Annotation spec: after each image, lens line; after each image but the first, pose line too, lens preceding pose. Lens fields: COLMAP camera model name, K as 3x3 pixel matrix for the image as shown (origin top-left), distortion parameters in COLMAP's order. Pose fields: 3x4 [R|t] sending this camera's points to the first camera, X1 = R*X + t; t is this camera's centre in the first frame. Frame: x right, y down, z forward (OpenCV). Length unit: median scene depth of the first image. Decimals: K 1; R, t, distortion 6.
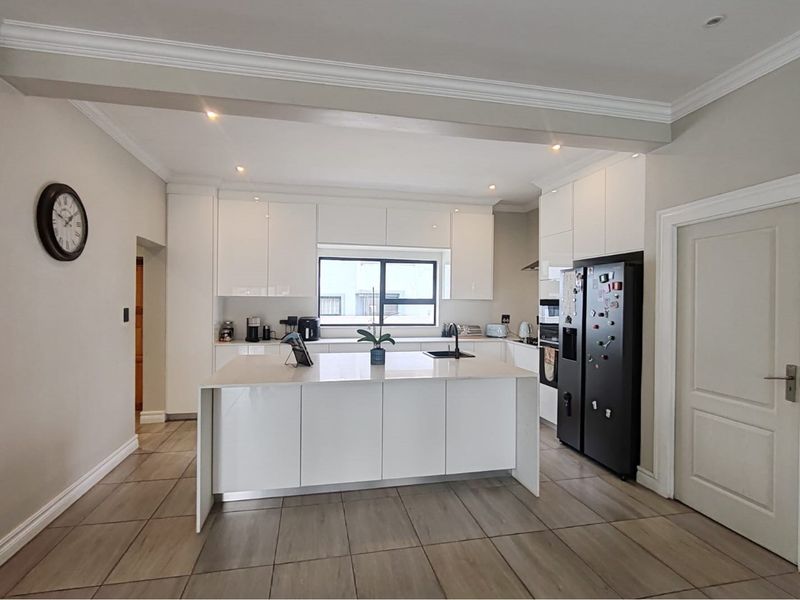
lens RADIAL K [[403.2, 0, 391.1], [0, 403.2, 298.5], [0, 0, 1]] dist [-0.009344, 0.001094]
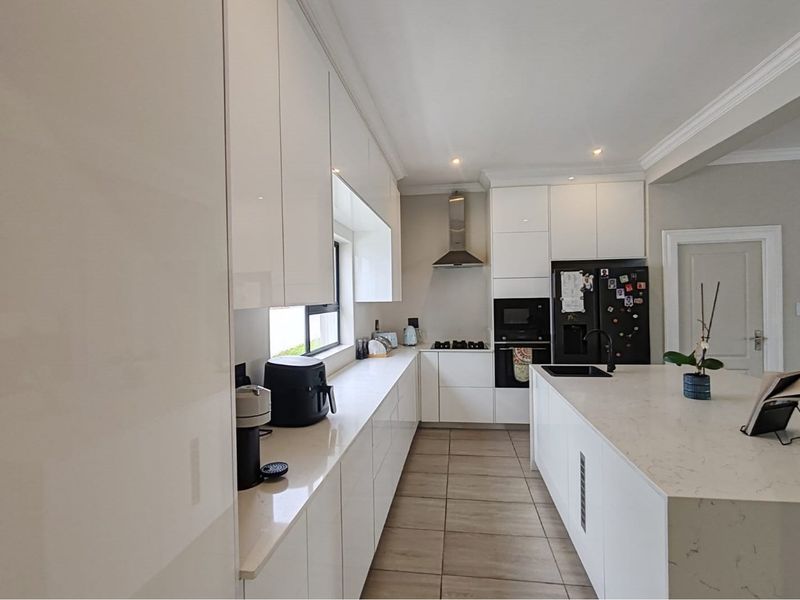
lens RADIAL K [[417.2, 0, 392.8], [0, 417.2, 300.3], [0, 0, 1]] dist [-0.006002, -0.000939]
pose [[0.338924, -0.019987, 0.940601, -0.663174], [0.018845, 0.999718, 0.014453, -0.013915], [-0.940625, 0.012827, 0.339205, 0.951097]]
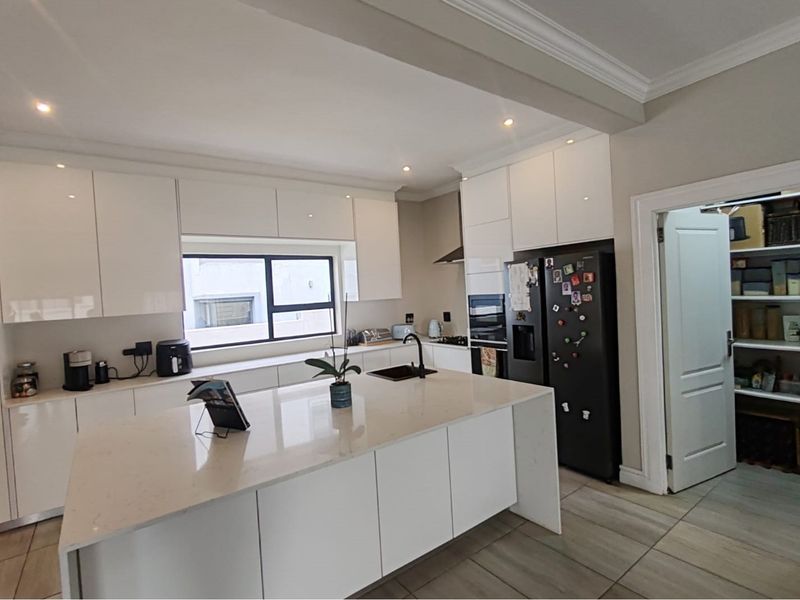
lens RADIAL K [[403.2, 0, 391.1], [0, 403.2, 298.5], [0, 0, 1]] dist [-0.009344, 0.001094]
pose [[0.906922, -0.066072, 0.416086, -0.178553], [0.062194, 0.997802, 0.022885, -0.023643], [-0.416683, 0.005123, 0.909037, 0.259854]]
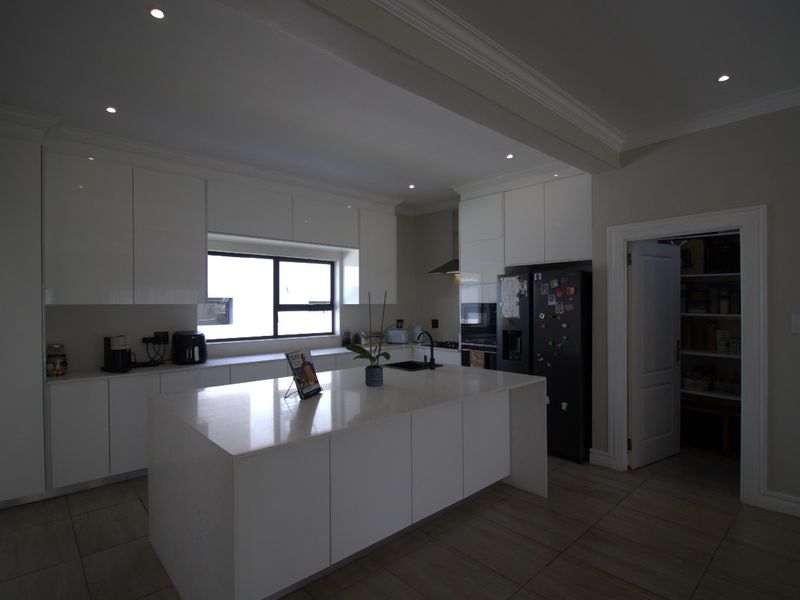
lens RADIAL K [[417.2, 0, 392.8], [0, 417.2, 300.3], [0, 0, 1]] dist [-0.006002, -0.000939]
pose [[0.860124, -0.010093, 0.509984, -0.336822], [0.011580, 0.999933, 0.000260, -0.008197], [-0.509953, 0.005682, 0.860184, 0.192695]]
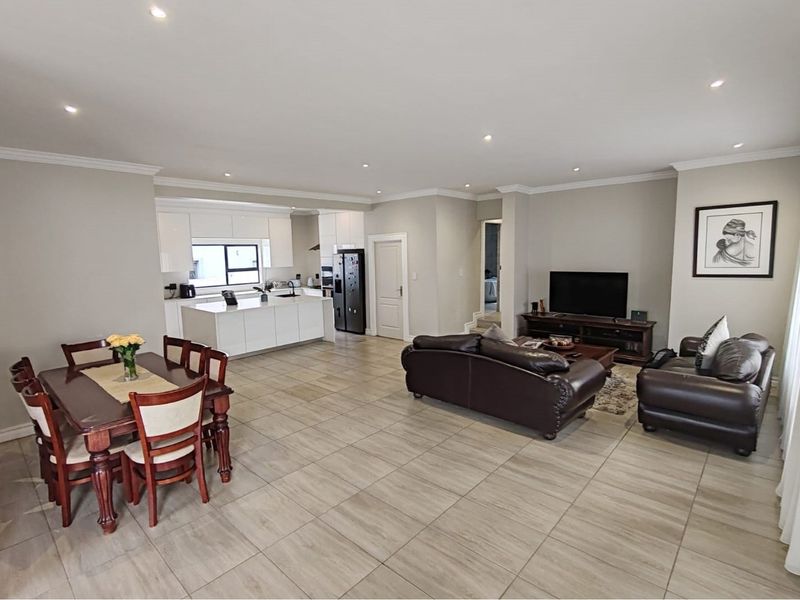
lens RADIAL K [[408.4, 0, 388.5], [0, 408.4, 298.4], [0, 0, 1]] dist [0.002503, 0.001020]
pose [[0.810875, -0.094050, 0.577612, -0.605735], [0.026634, 0.991910, 0.124118, -0.091024], [-0.584613, -0.085261, 0.806820, -0.946623]]
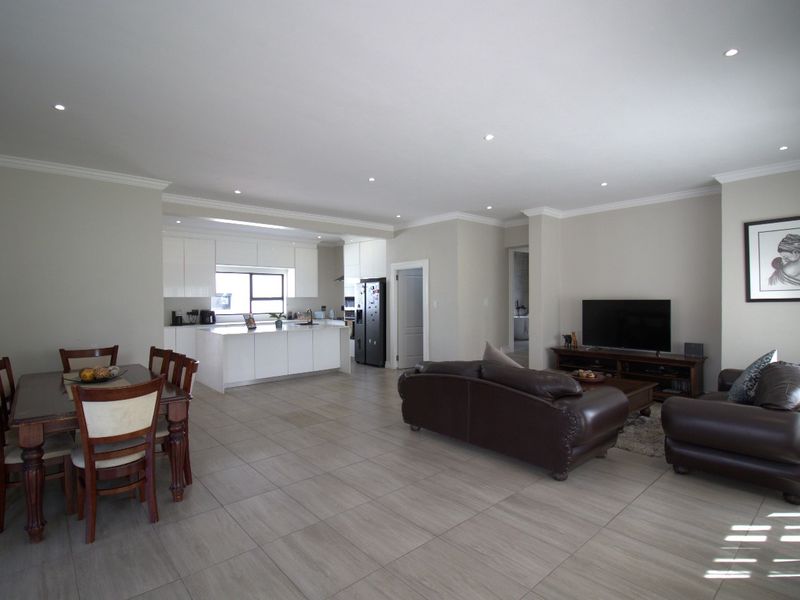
lens RADIAL K [[417.2, 0, 392.8], [0, 417.2, 300.3], [0, 0, 1]] dist [-0.006002, -0.000939]
pose [[0.867626, -0.017553, 0.496907, -0.476632], [0.011075, 0.999811, 0.015979, -0.011592], [-0.497094, -0.008361, 0.867657, -0.961942]]
